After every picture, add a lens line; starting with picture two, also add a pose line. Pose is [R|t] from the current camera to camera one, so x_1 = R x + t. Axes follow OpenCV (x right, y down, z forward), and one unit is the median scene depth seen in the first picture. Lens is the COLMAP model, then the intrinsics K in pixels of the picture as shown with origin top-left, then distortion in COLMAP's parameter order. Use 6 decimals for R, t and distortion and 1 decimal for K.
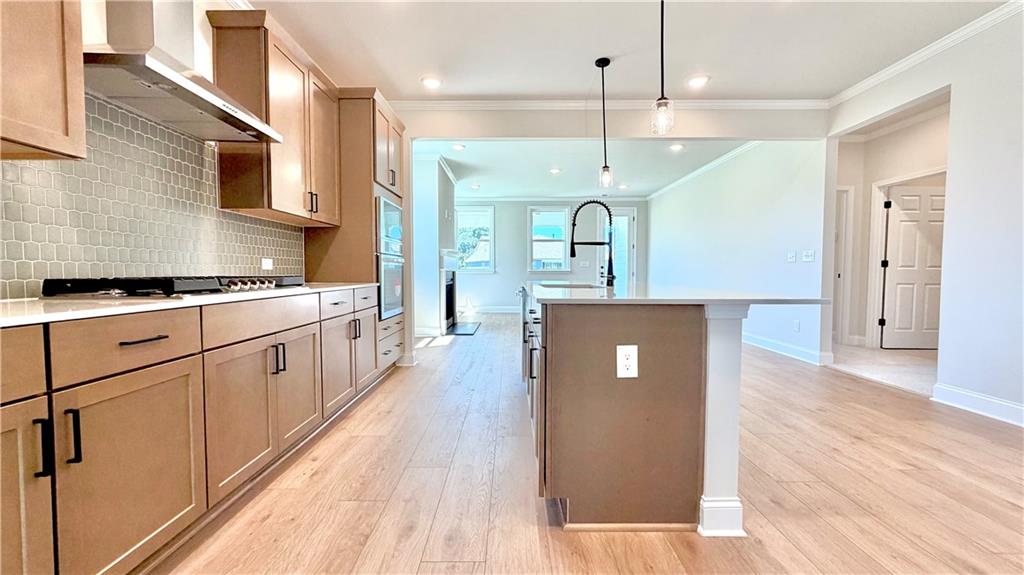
lens RADIAL K [[412.8, 0, 507.0], [0, 412.8, 287.9], [0, 0, 1]] dist [0.000961, -0.000165]
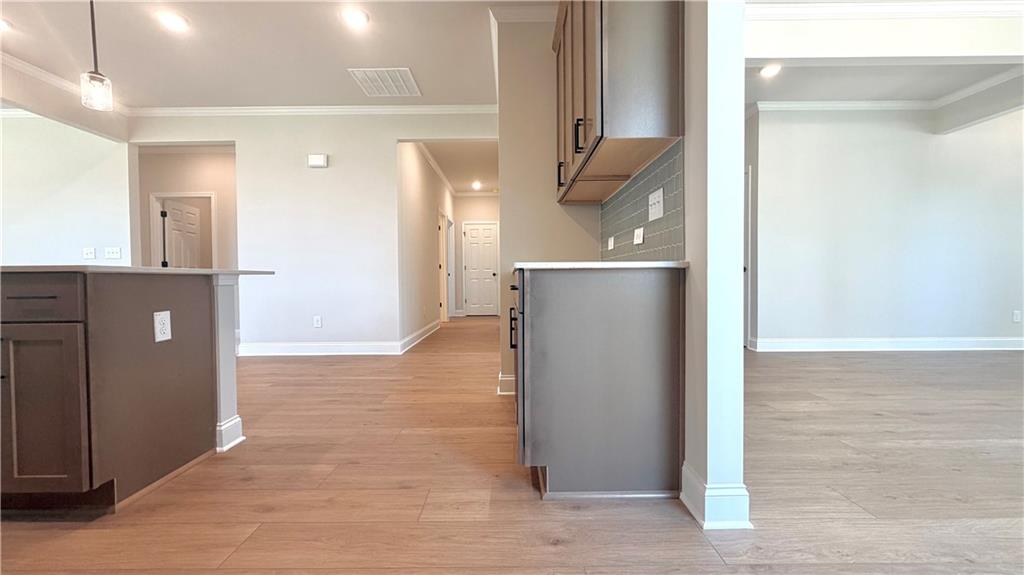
lens RADIAL K [[412.8, 0, 512.1], [0, 412.8, 287.2], [0, 0, 1]] dist [0.000961, -0.000165]
pose [[-0.008175, -0.021072, 0.999745, -0.381146], [0.050302, 0.998504, 0.021457, 0.045471], [-0.998701, 0.050465, -0.007103, 0.032971]]
